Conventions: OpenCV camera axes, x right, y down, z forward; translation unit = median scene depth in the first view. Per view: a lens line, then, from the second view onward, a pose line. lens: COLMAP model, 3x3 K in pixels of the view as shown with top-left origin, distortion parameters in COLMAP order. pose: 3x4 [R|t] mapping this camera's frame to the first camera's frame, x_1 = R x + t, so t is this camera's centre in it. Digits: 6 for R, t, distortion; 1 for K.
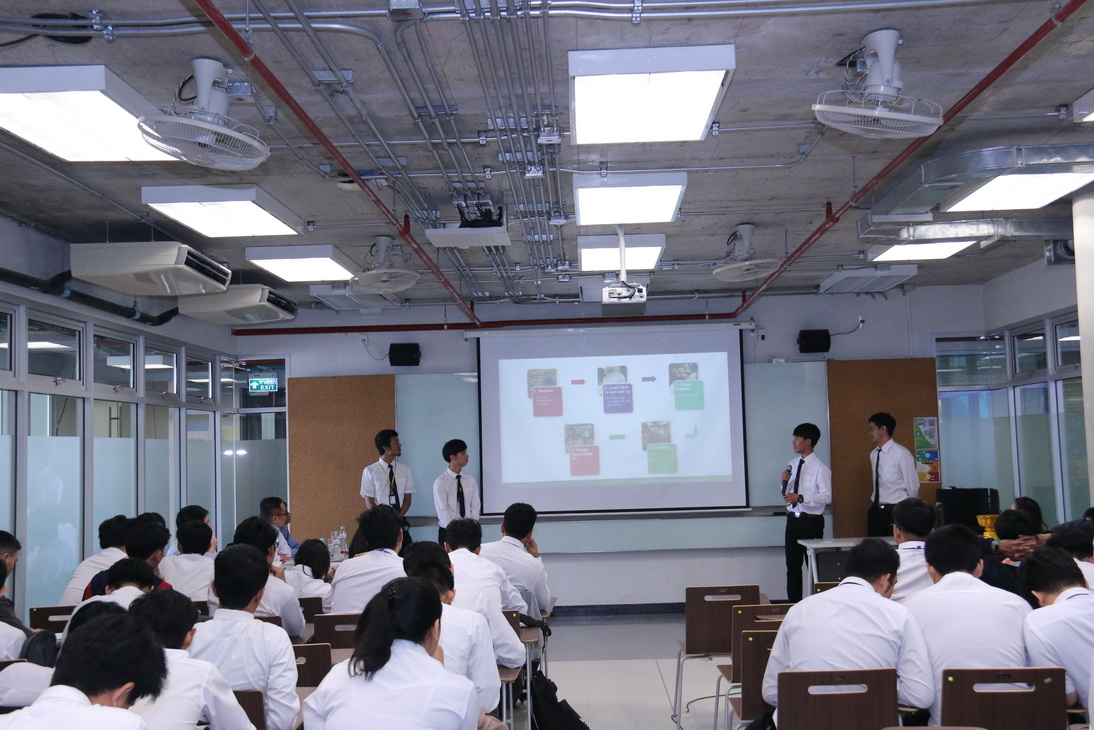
lens RADIAL K [[1260.9, 0, 544.0], [0, 1260.9, 367.5], [0, 0, 1]] dist [0.079695, 0.000000]
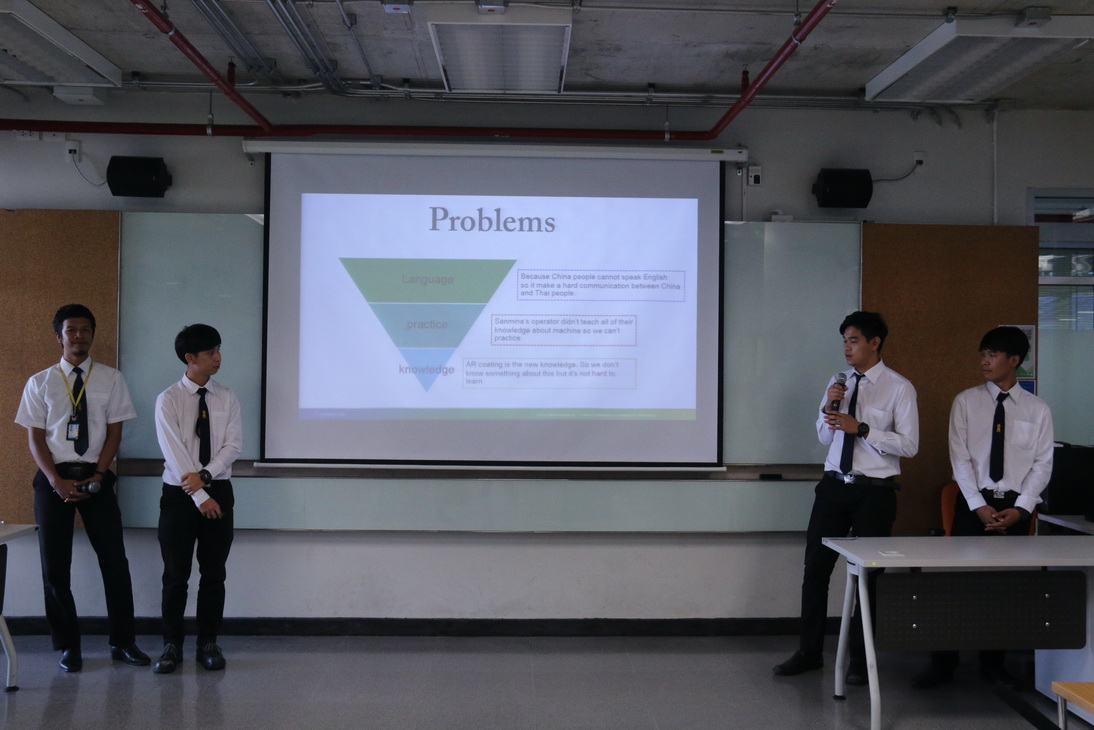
lens RADIAL K [[1104.9, 0, 543.1], [0, 1104.9, 360.1], [0, 0, 1]] dist [-0.026087, 0.000000]
pose [[0.997969, 0.040759, 0.048956, 0.051861], [-0.043419, 0.997566, 0.054561, 0.037194], [-0.046613, -0.056575, 0.997310, 0.492479]]
